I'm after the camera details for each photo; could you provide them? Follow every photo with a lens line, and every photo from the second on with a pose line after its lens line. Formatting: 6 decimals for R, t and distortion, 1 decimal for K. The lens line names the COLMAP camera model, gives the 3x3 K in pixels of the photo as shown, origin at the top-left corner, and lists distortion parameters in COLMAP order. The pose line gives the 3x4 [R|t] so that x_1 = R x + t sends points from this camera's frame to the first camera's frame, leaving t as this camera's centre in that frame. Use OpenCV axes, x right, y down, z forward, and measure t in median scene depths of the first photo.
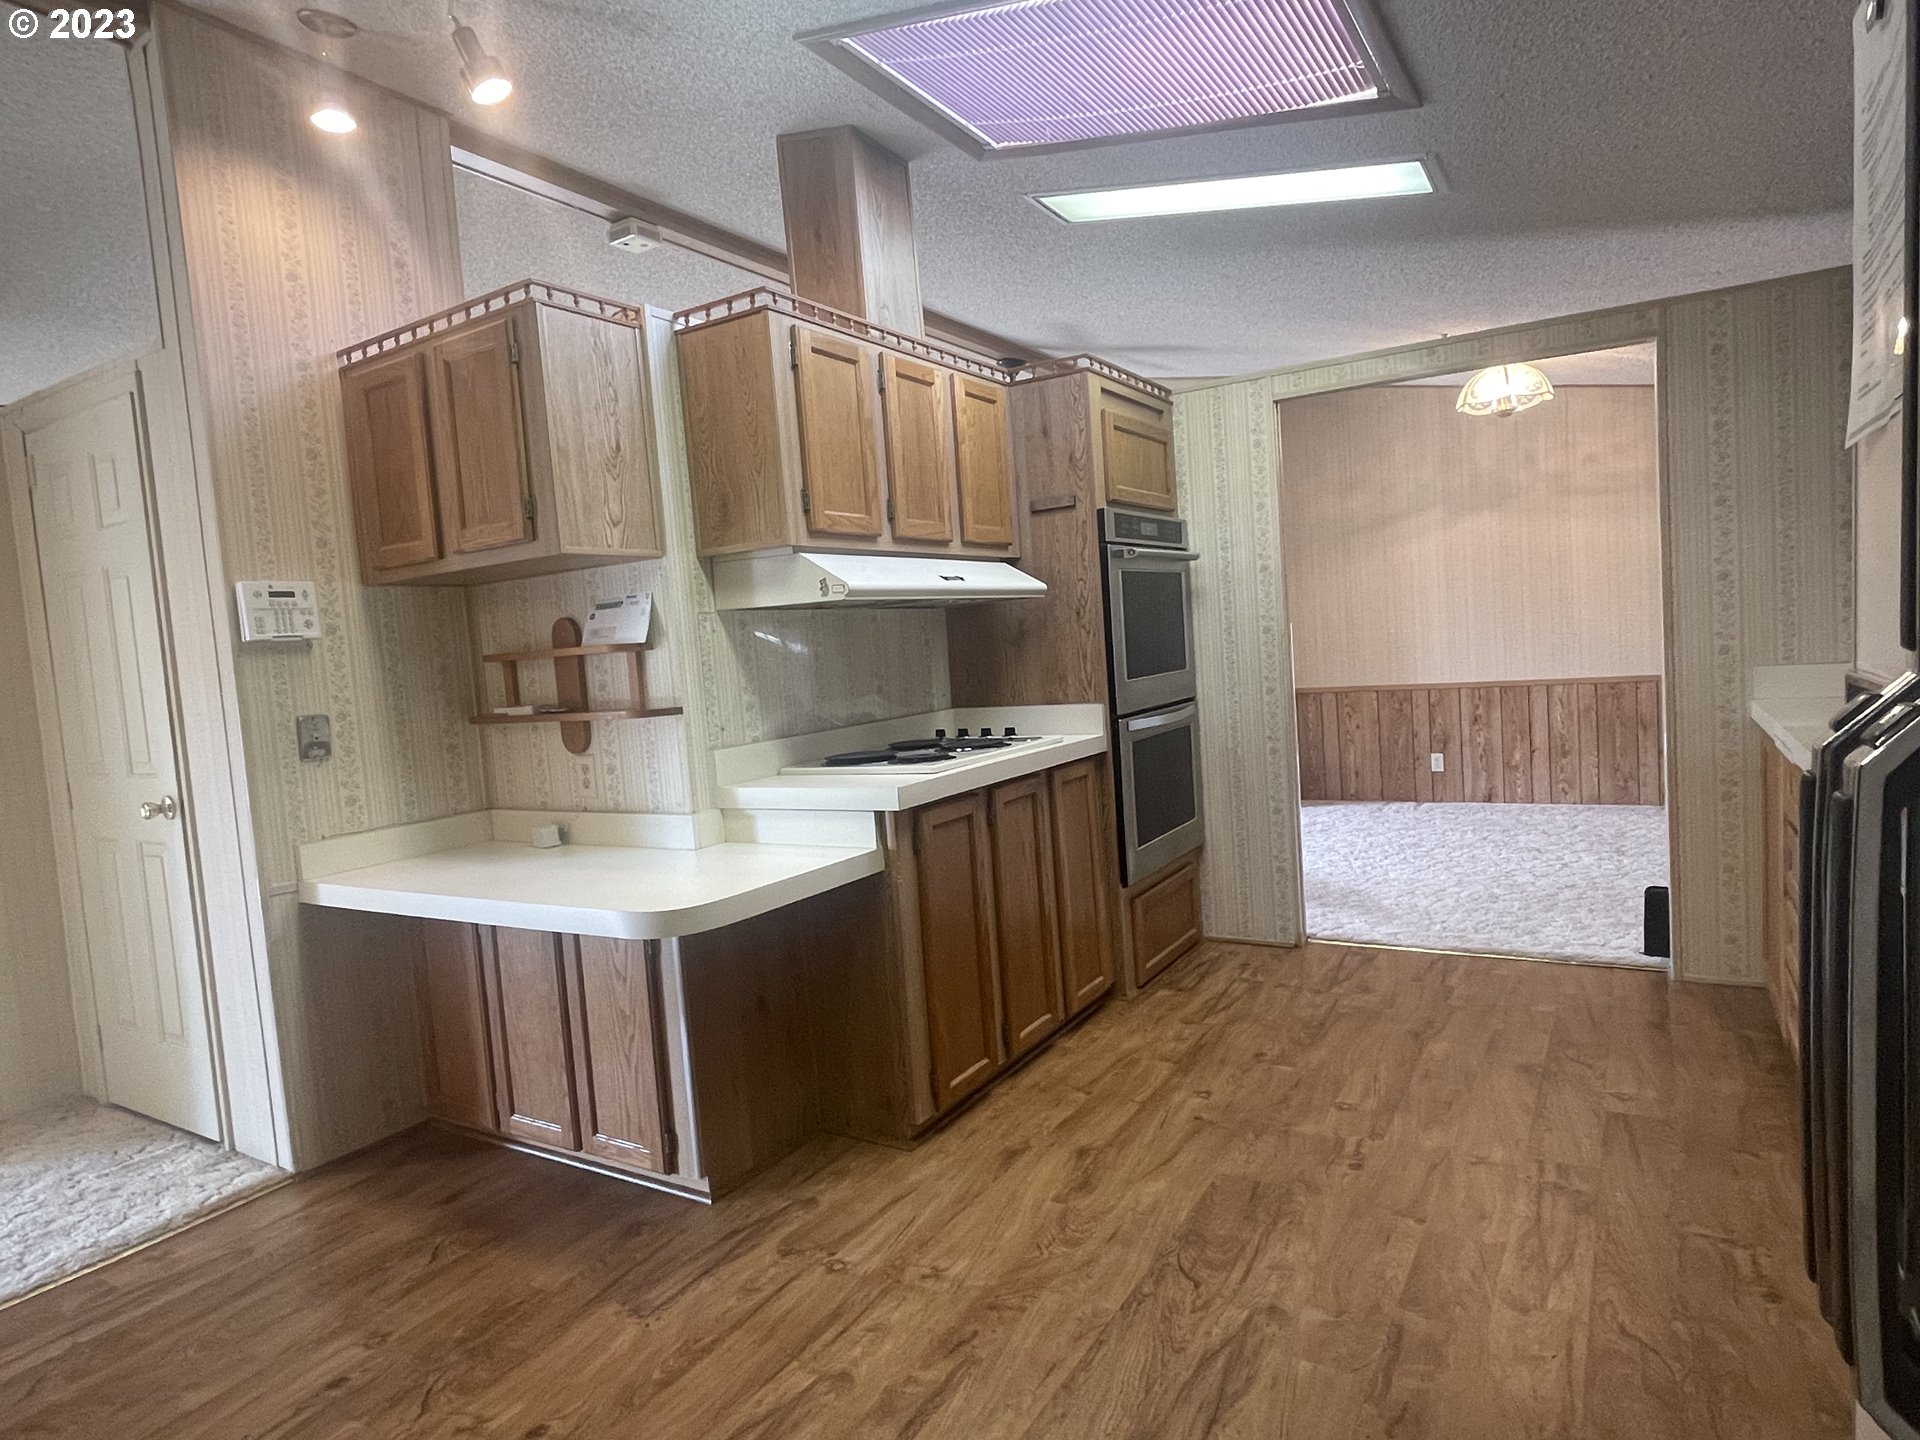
lens RADIAL K [[1100.6, 0, 964.4], [0, 1100.6, 714.4], [0, 0, 1]] dist [-0.002154, 0.003219]
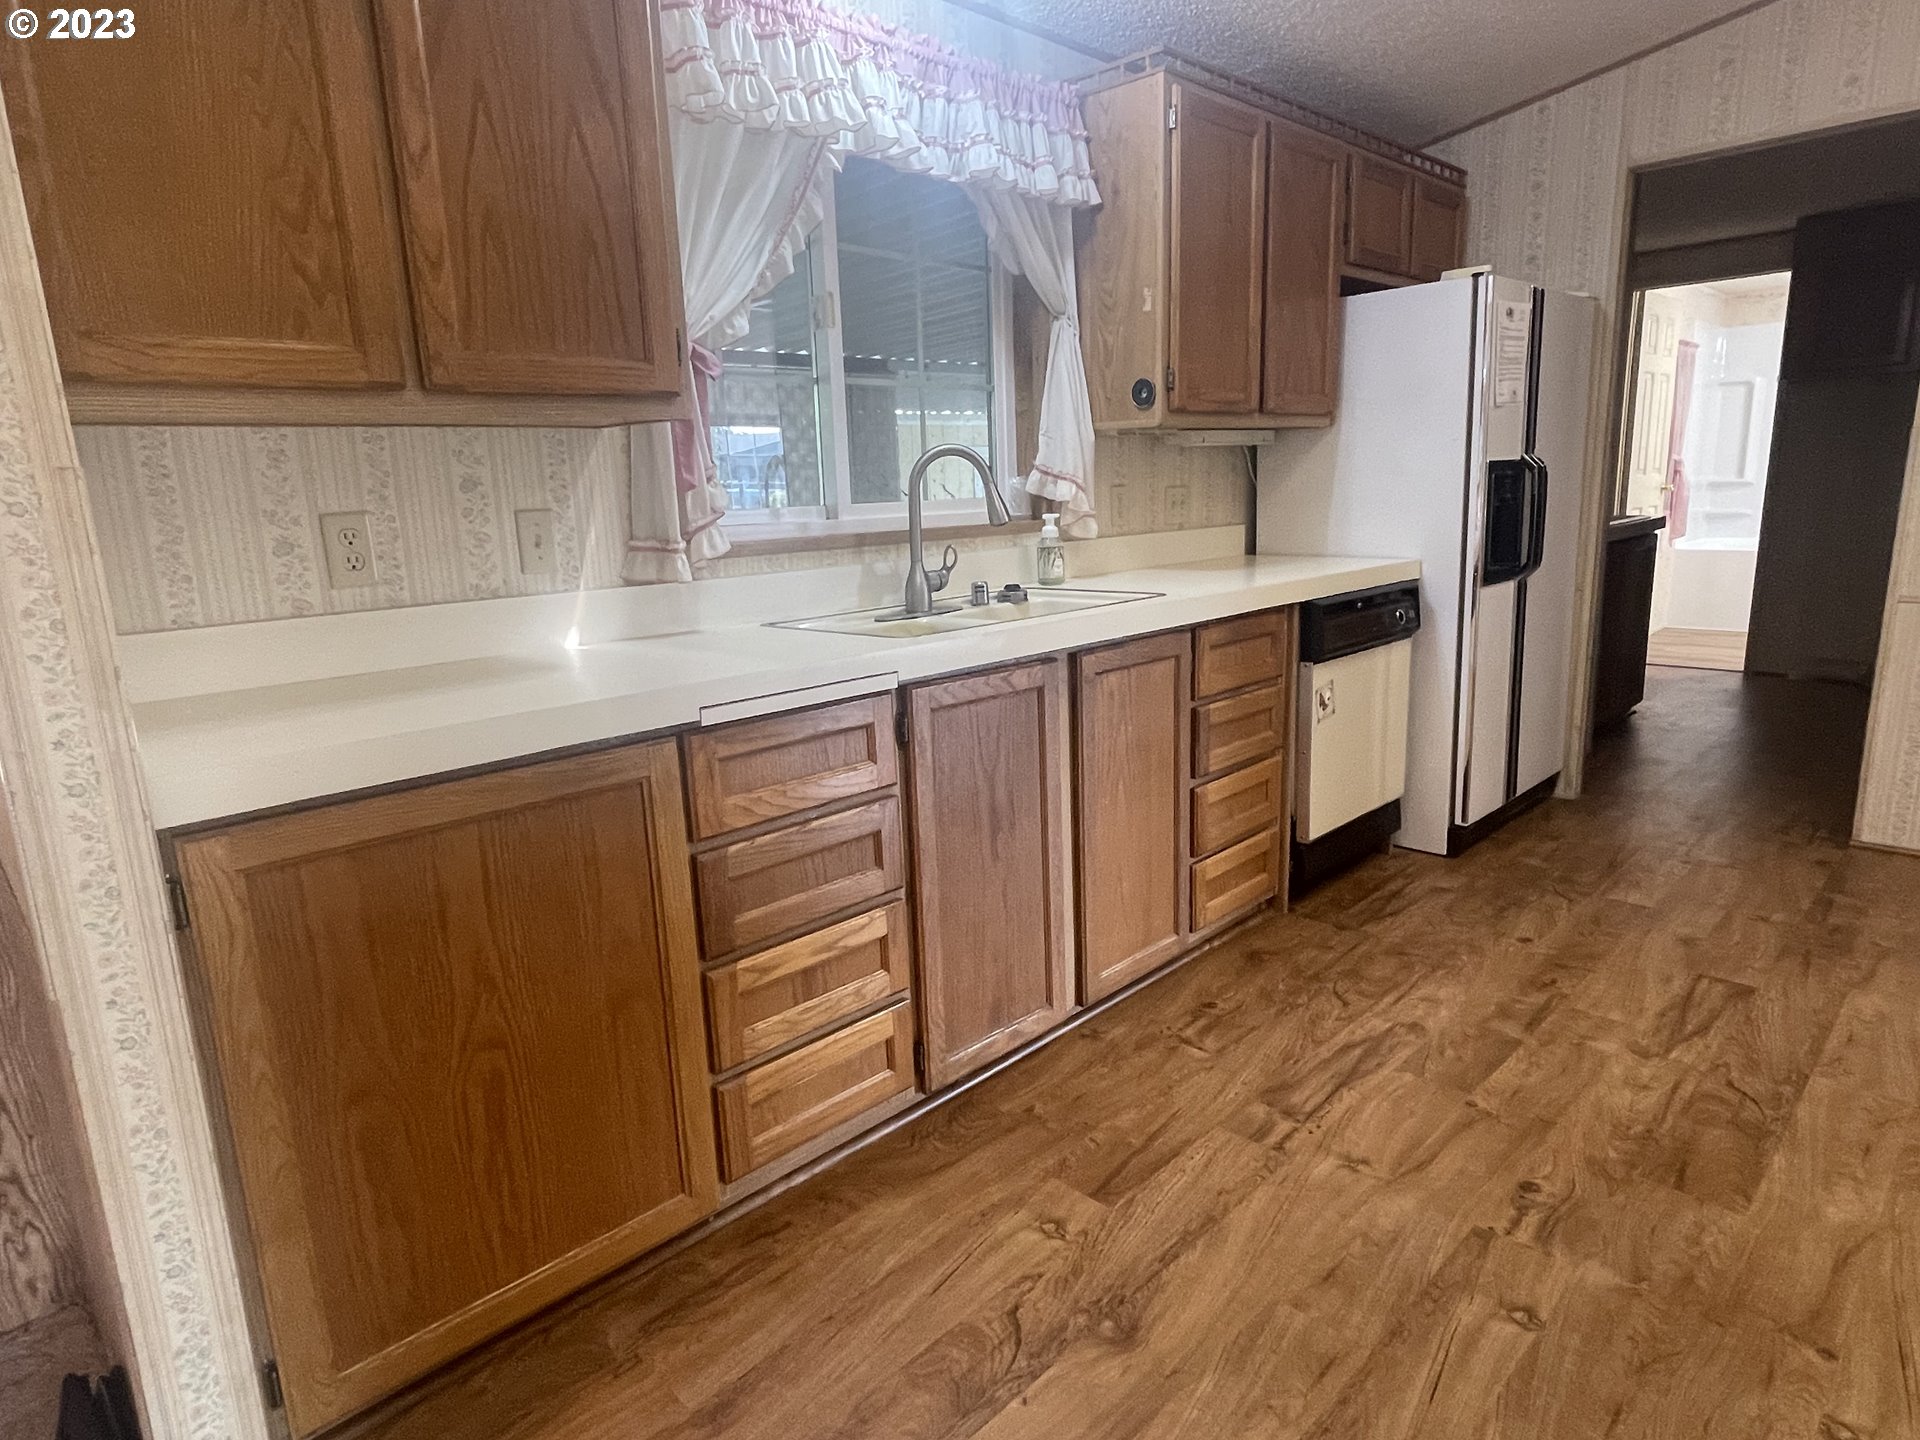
lens RADIAL K [[1100.6, 0, 978.7], [0, 1100.6, 716.8], [0, 0, 1]] dist [-0.002154, 0.003219]
pose [[-0.968267, 0.050174, 0.244830, 0.386505], [0.114381, 0.959985, 0.255627, -0.088113], [-0.222207, 0.275519, -0.935261, 1.259772]]
